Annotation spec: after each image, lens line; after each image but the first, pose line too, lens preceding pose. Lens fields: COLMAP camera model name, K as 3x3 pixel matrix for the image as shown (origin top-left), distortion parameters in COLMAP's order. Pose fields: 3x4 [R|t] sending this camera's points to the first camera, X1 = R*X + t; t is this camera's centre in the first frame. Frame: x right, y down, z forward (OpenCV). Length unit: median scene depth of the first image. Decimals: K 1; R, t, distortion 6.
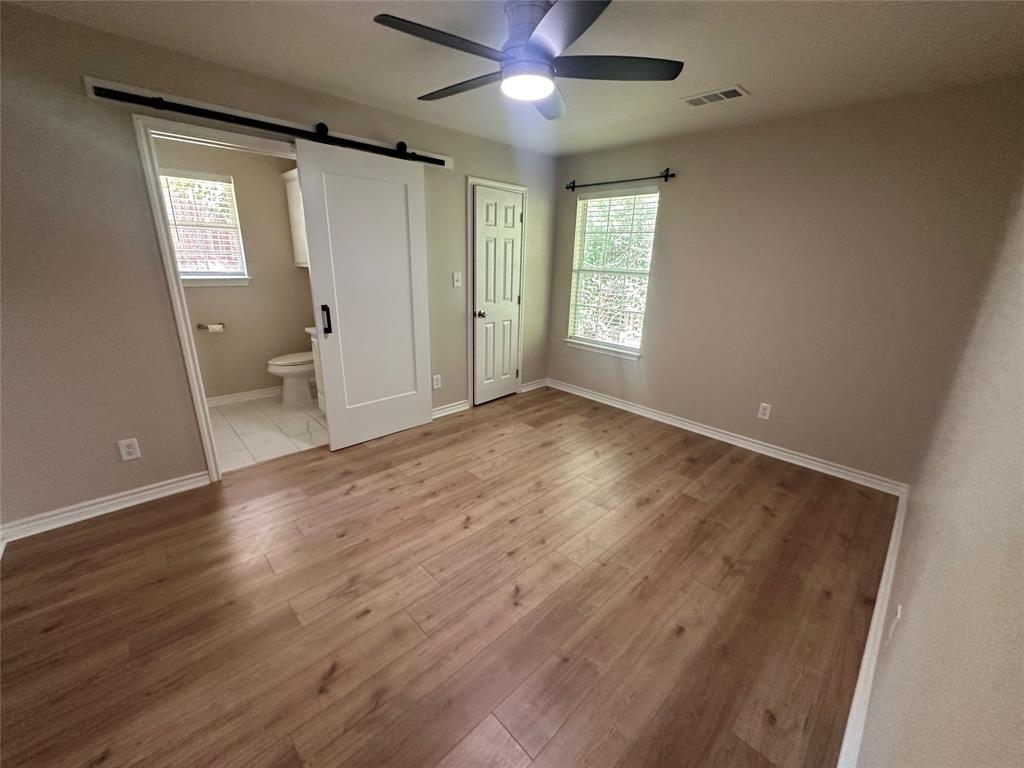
lens RADIAL K [[409.0, 0, 507.8], [0, 409.0, 381.6], [0, 0, 1]] dist [-0.004558, -0.000119]
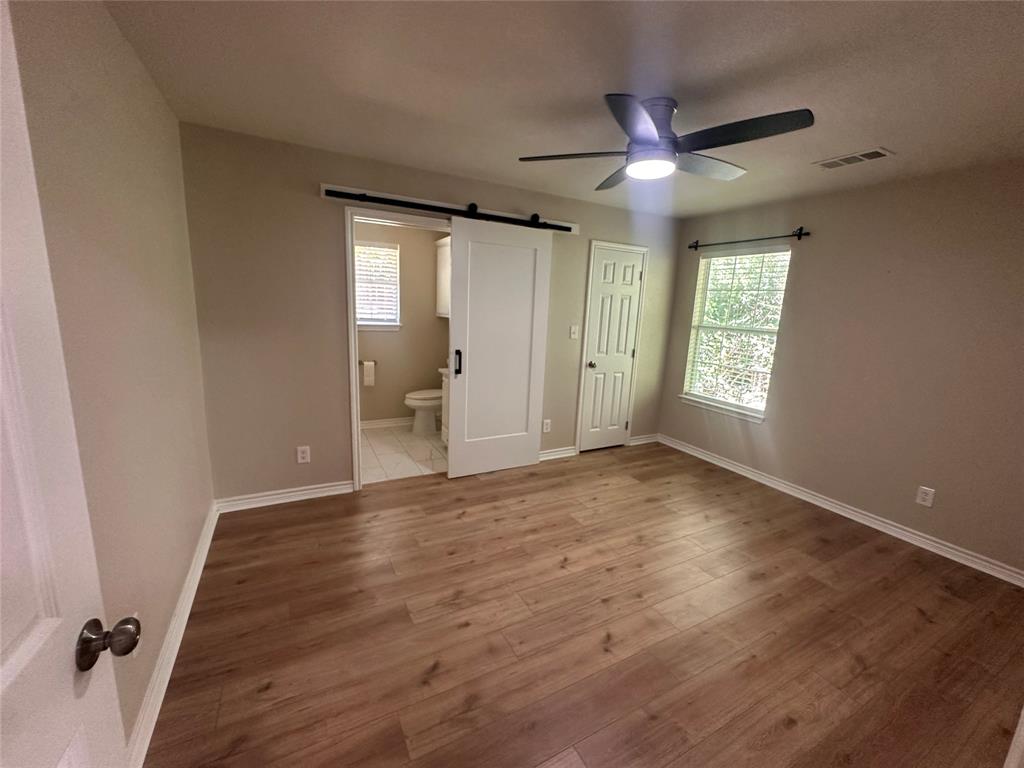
lens RADIAL K [[409.0, 0, 506.0], [0, 409.0, 389.0], [0, 0, 1]] dist [-0.004558, -0.000119]
pose [[0.960263, 0.070213, -0.270120, 0.006804], [-0.097533, 0.991238, -0.089071, 0.014431], [0.261499, 0.111877, 0.958698, -0.073487]]
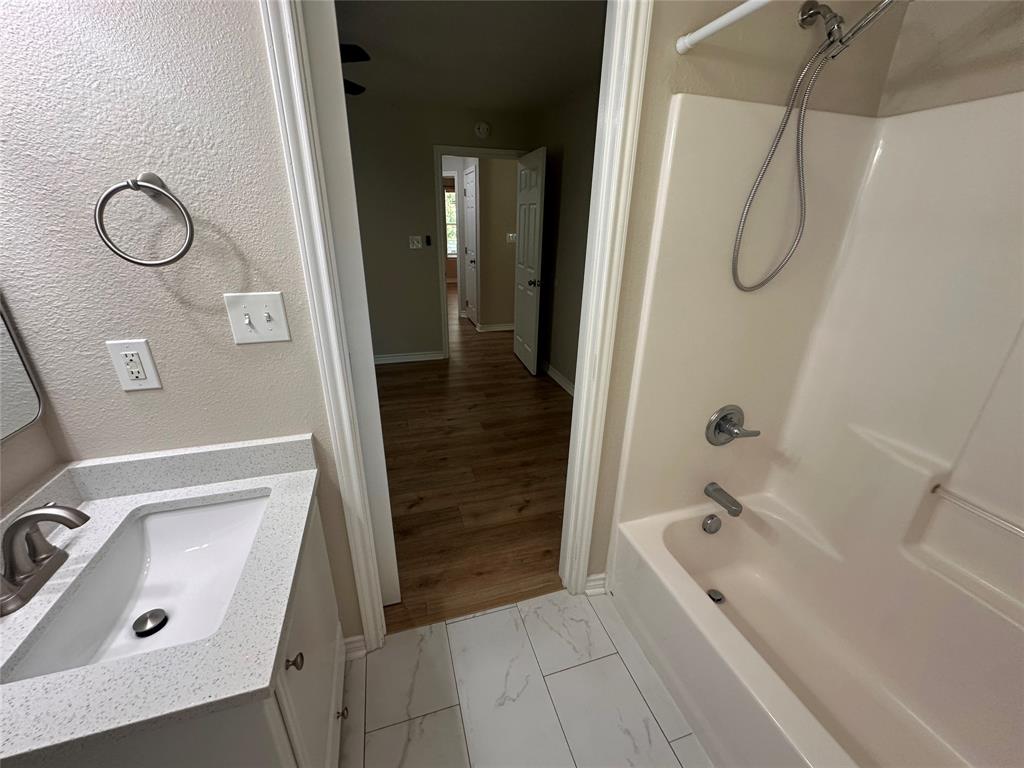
lens RADIAL K [[409.0, 0, 511.0], [0, 409.0, 382.6], [0, 0, 1]] dist [-0.004558, -0.000119]
pose [[-0.891704, -0.205665, 0.403195, -0.926770], [0.094643, 0.786388, 0.610439, -0.480500], [-0.442614, 0.582491, -0.681761, 1.446212]]
